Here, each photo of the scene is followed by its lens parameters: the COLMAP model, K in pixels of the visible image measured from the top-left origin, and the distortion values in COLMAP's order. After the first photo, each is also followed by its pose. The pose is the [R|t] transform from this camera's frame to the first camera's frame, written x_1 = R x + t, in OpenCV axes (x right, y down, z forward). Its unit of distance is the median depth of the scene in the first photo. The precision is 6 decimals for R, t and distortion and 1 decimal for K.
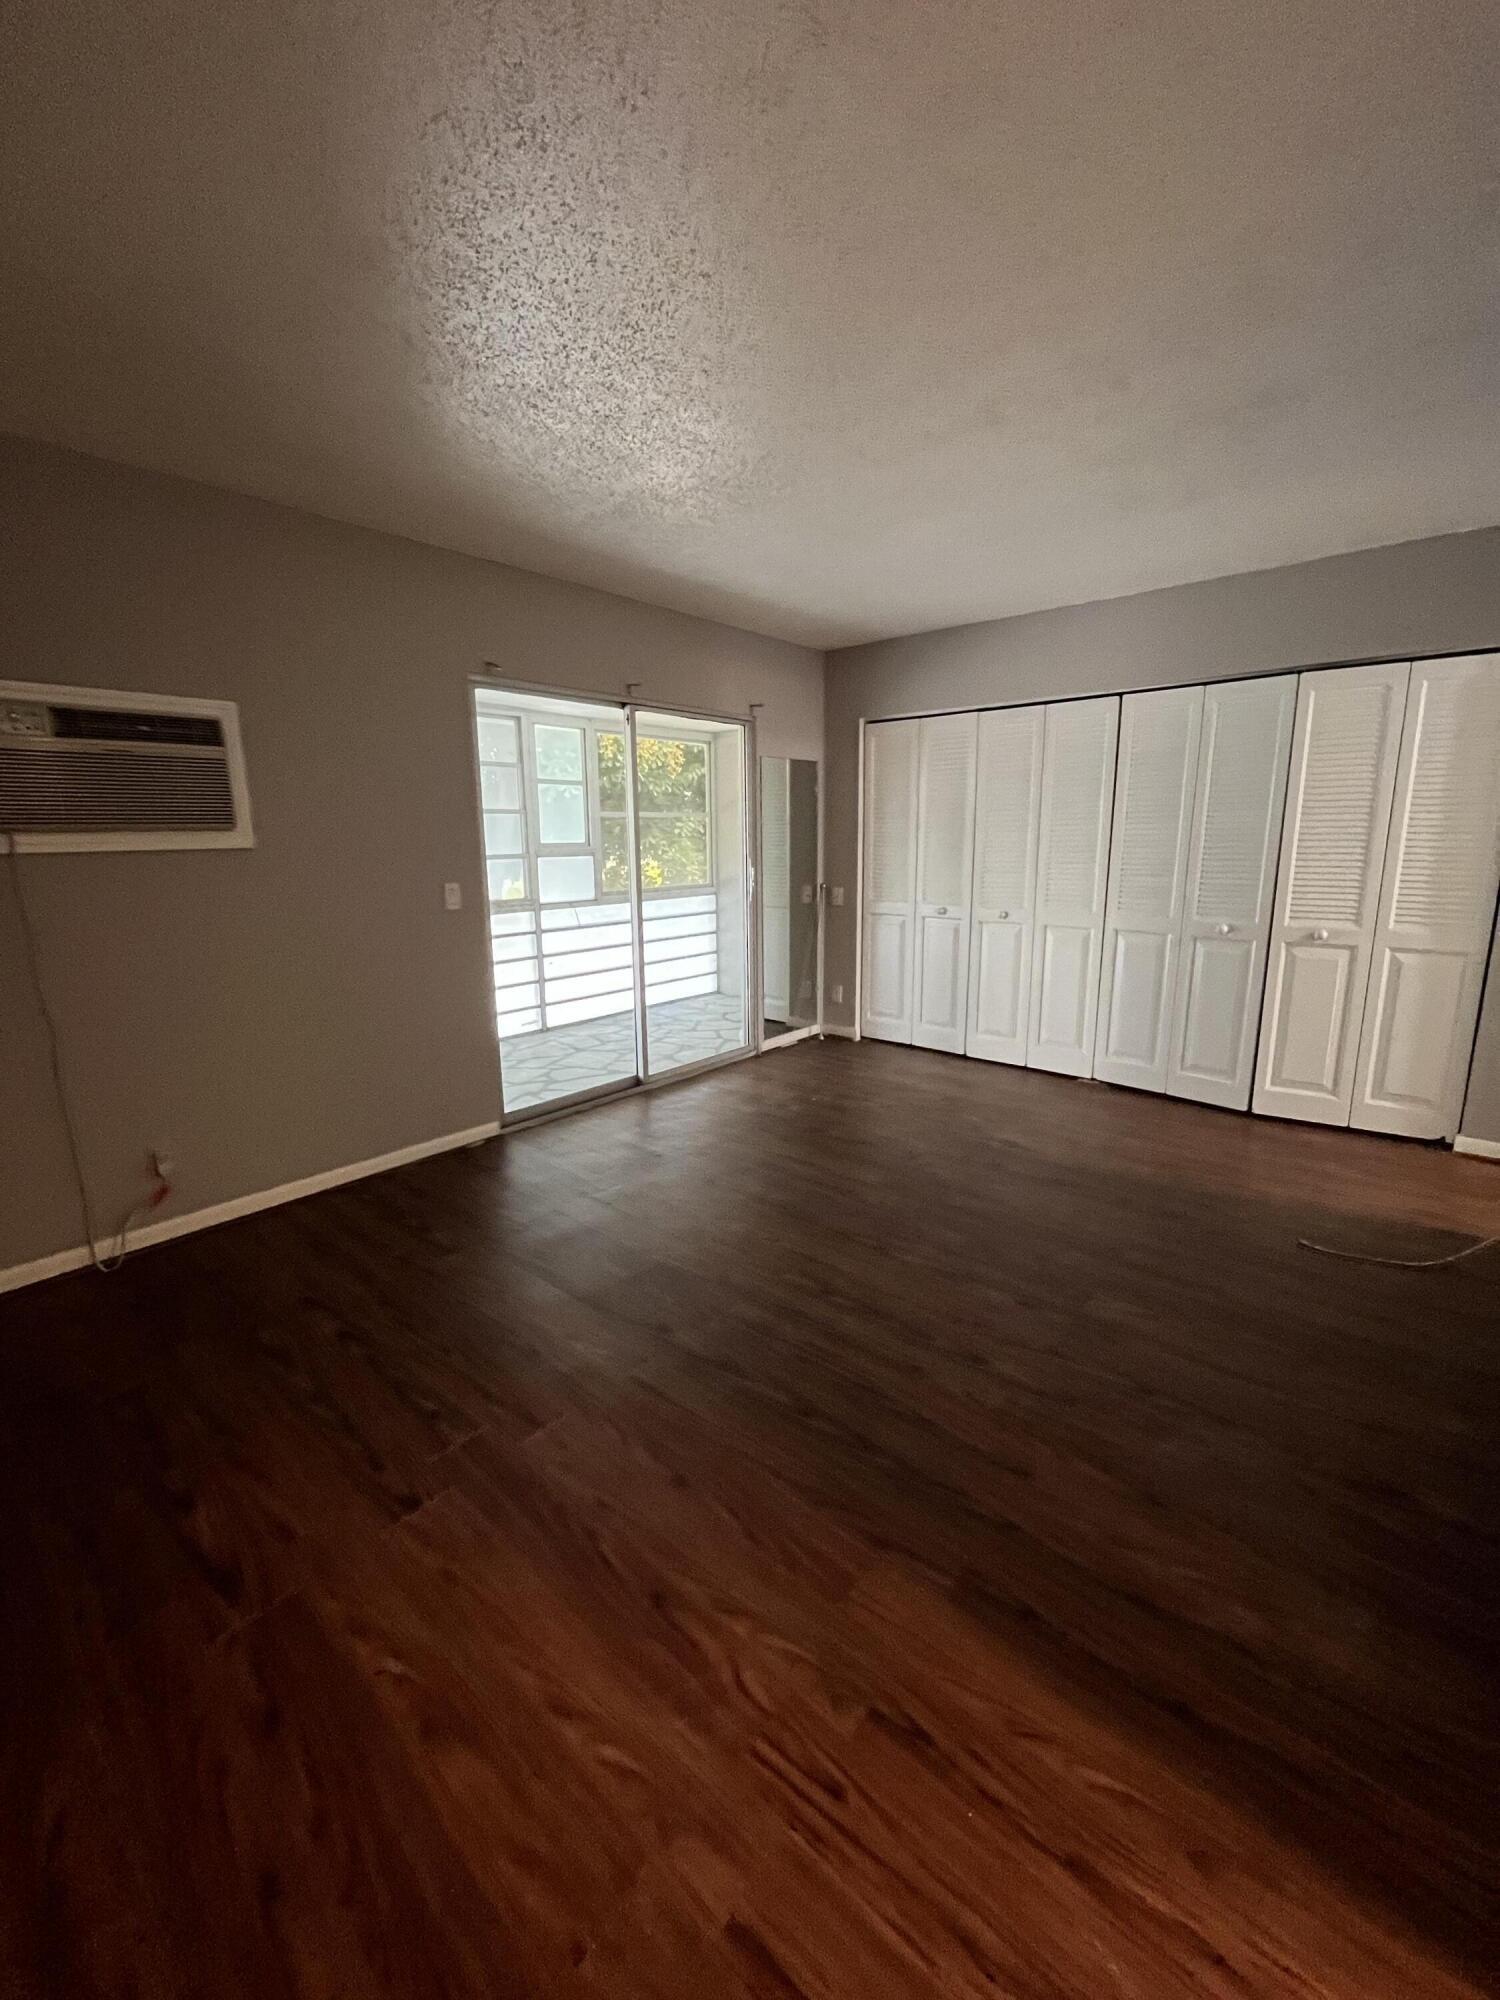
lens RADIAL K [[765.5, 0, 747.1], [0, 765.5, 1030.2], [0, 0, 1]] dist [-0.001428, -0.000113]
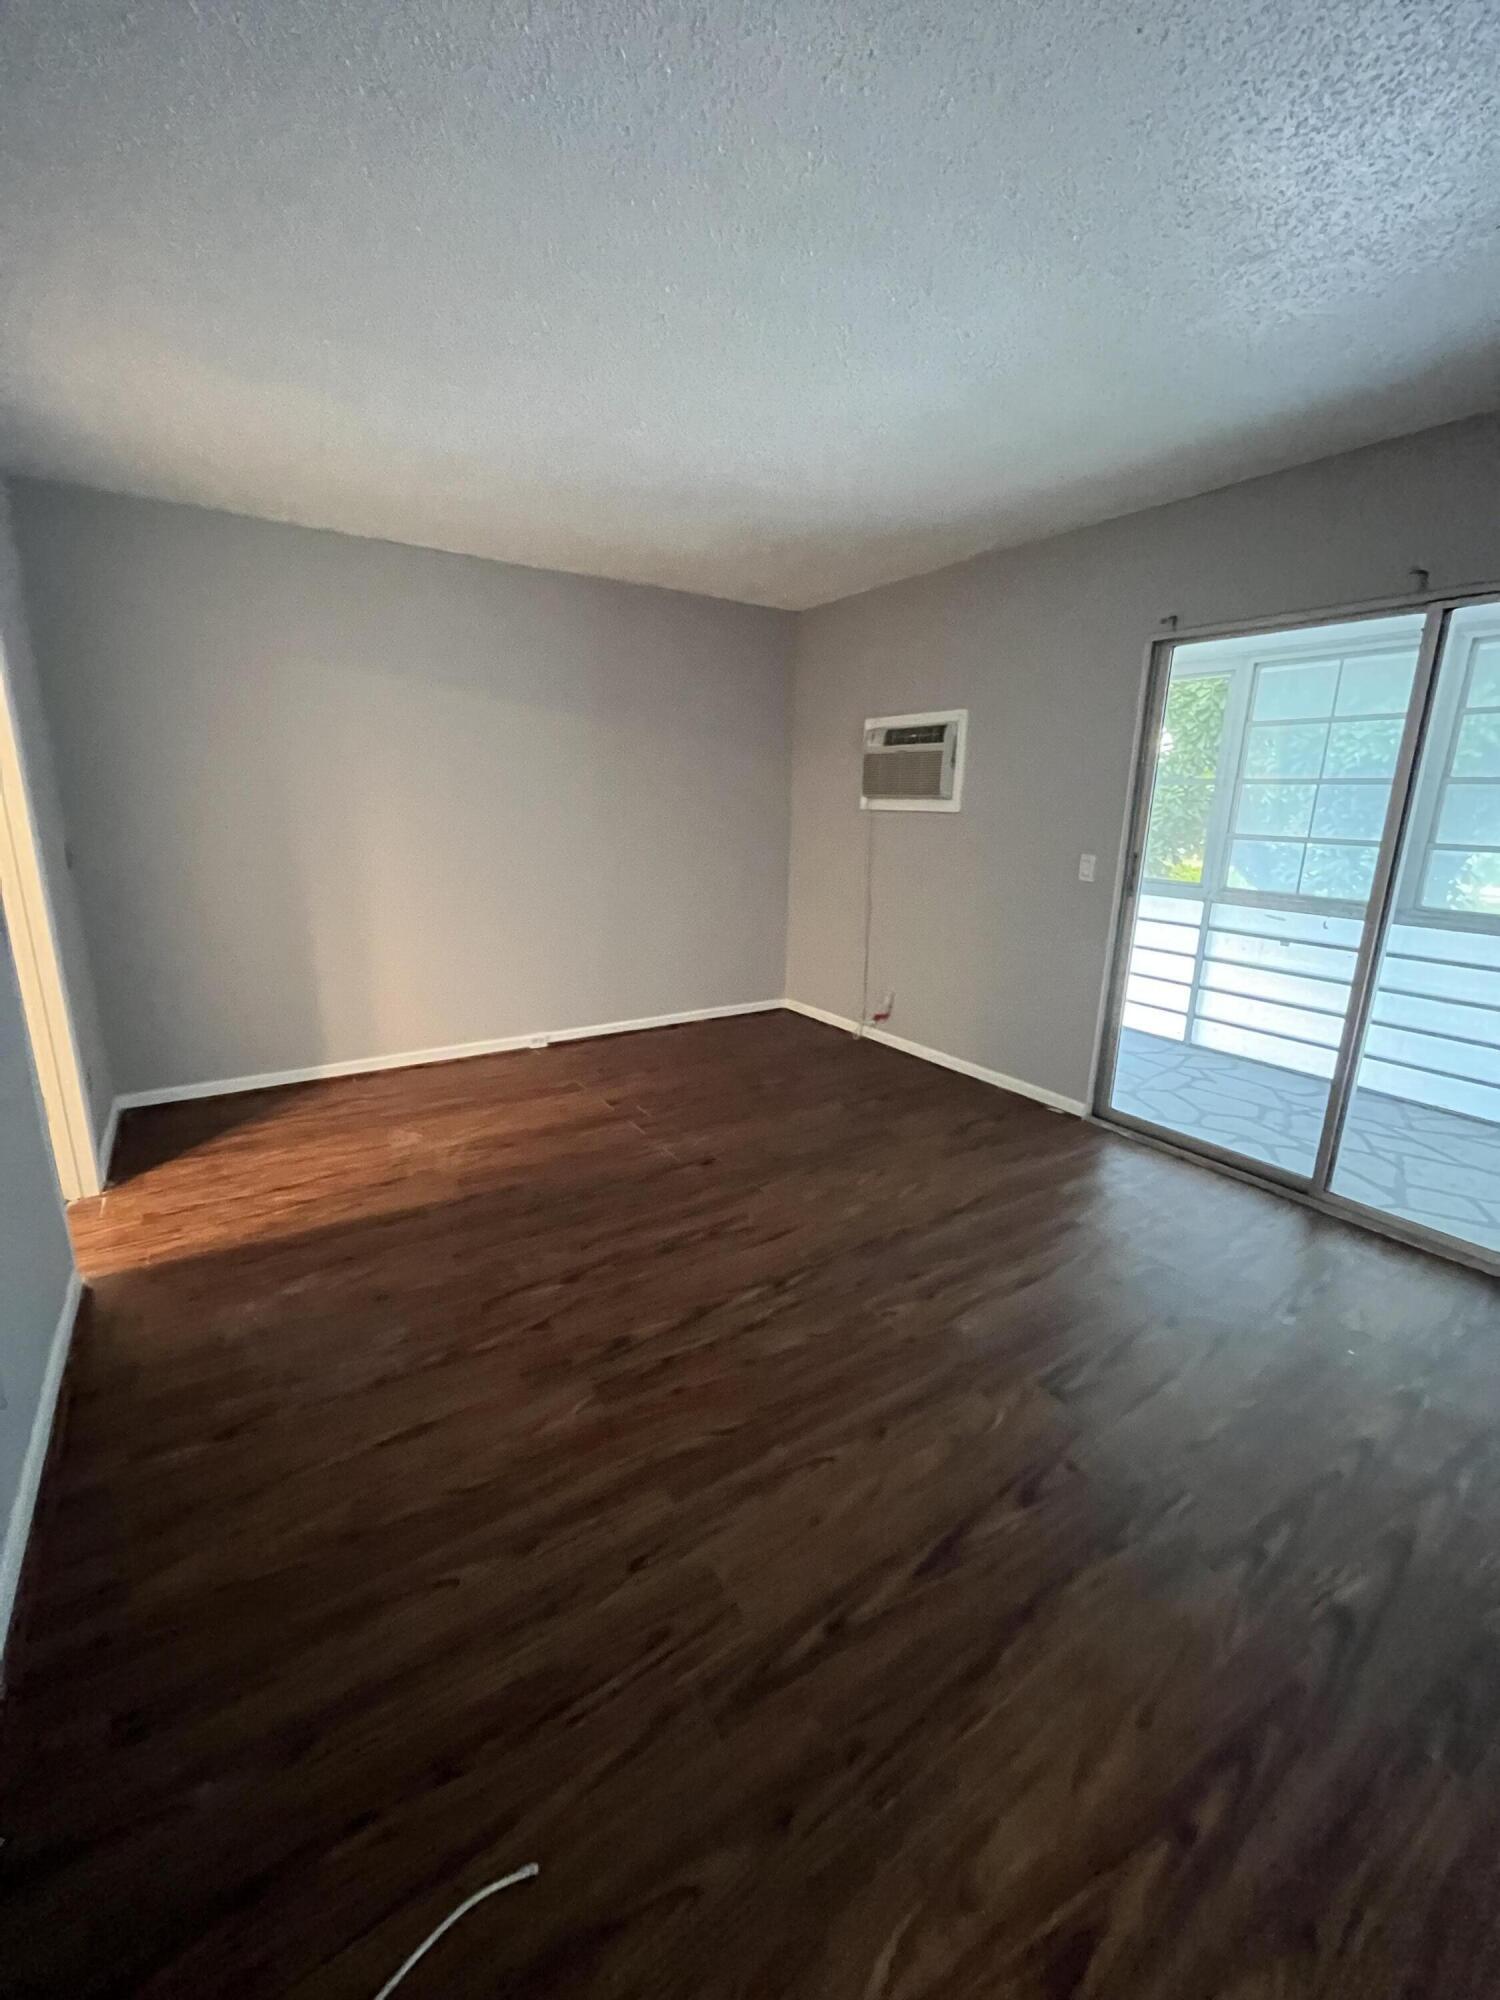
lens RADIAL K [[805.6, 0, 750.2], [0, 805.6, 996.2], [0, 0, 1]] dist [-0.006007, -0.000043]
pose [[-0.237685, 0.238980, -0.941485, 0.675885], [-0.256184, 0.919520, 0.298080, -0.194381], [0.936950, 0.312043, -0.157333, 0.712169]]
